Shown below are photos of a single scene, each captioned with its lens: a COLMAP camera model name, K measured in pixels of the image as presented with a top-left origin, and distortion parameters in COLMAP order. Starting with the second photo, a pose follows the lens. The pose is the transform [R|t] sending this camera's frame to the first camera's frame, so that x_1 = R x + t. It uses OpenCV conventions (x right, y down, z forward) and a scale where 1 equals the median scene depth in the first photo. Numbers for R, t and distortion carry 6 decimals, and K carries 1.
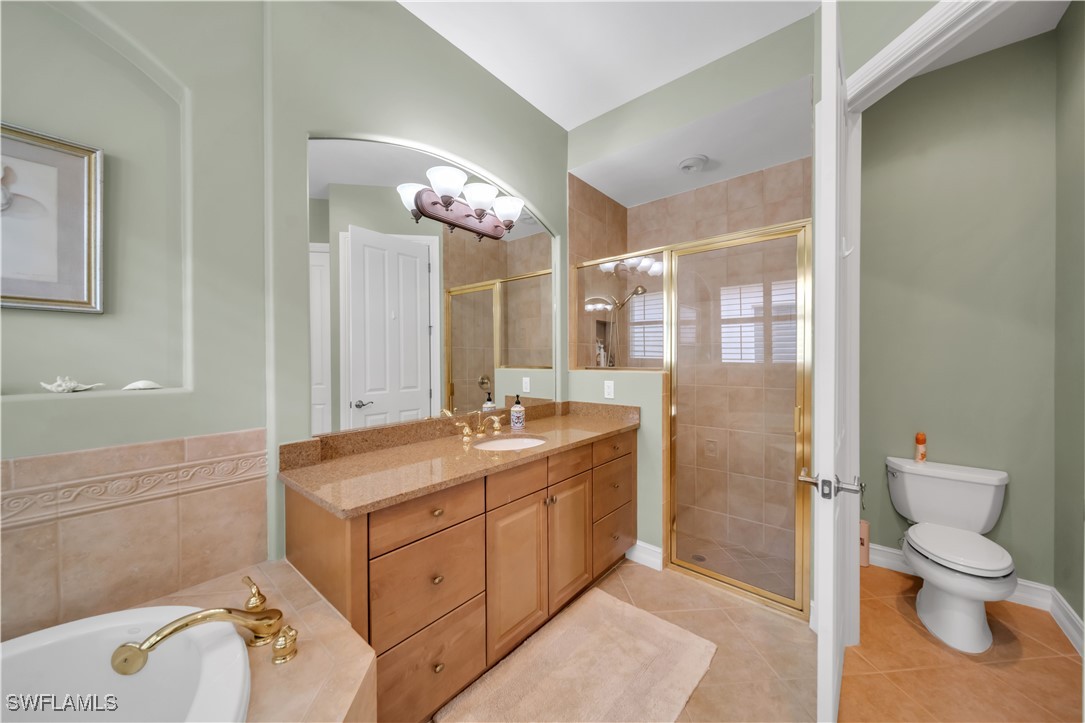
lens RADIAL K [[380.2, 0, 546.5], [0, 380.2, 362.8], [0, 0, 1]] dist [-0.002800, -0.000254]
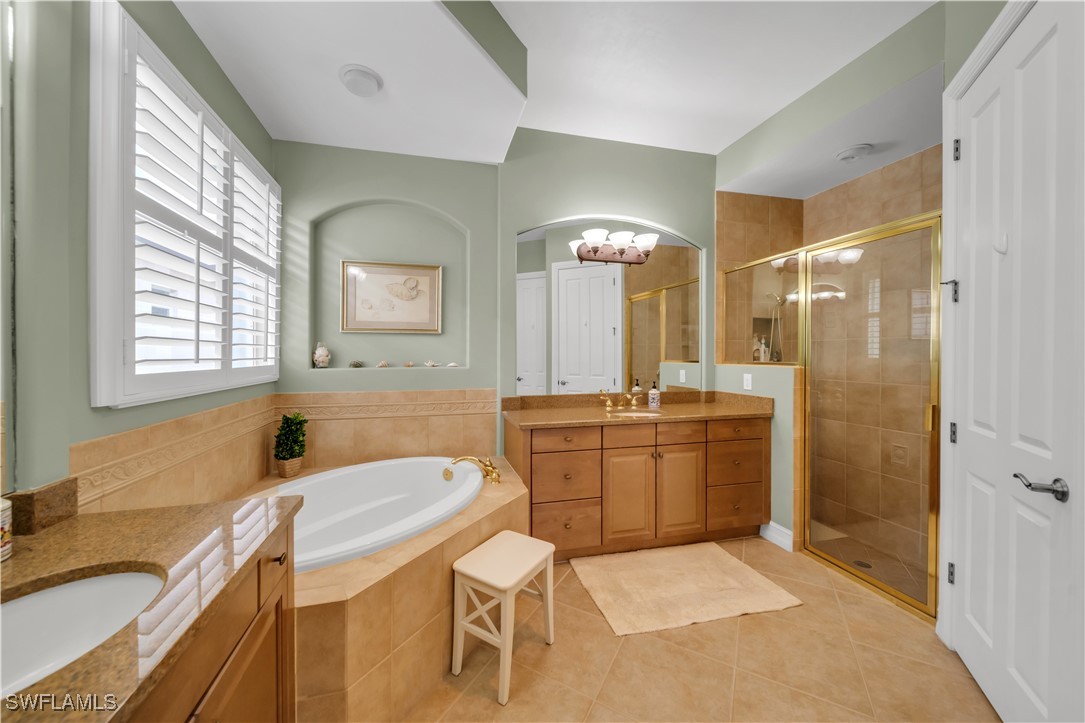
lens RADIAL K [[380.2, 0, 537.1], [0, 380.2, 356.5], [0, 0, 1]] dist [-0.002800, -0.000254]
pose [[0.826407, 0.004817, -0.563053, 0.339273], [-0.008324, 0.999959, -0.003663, 0.007396], [0.563012, 0.007714, 0.826413, -0.320406]]
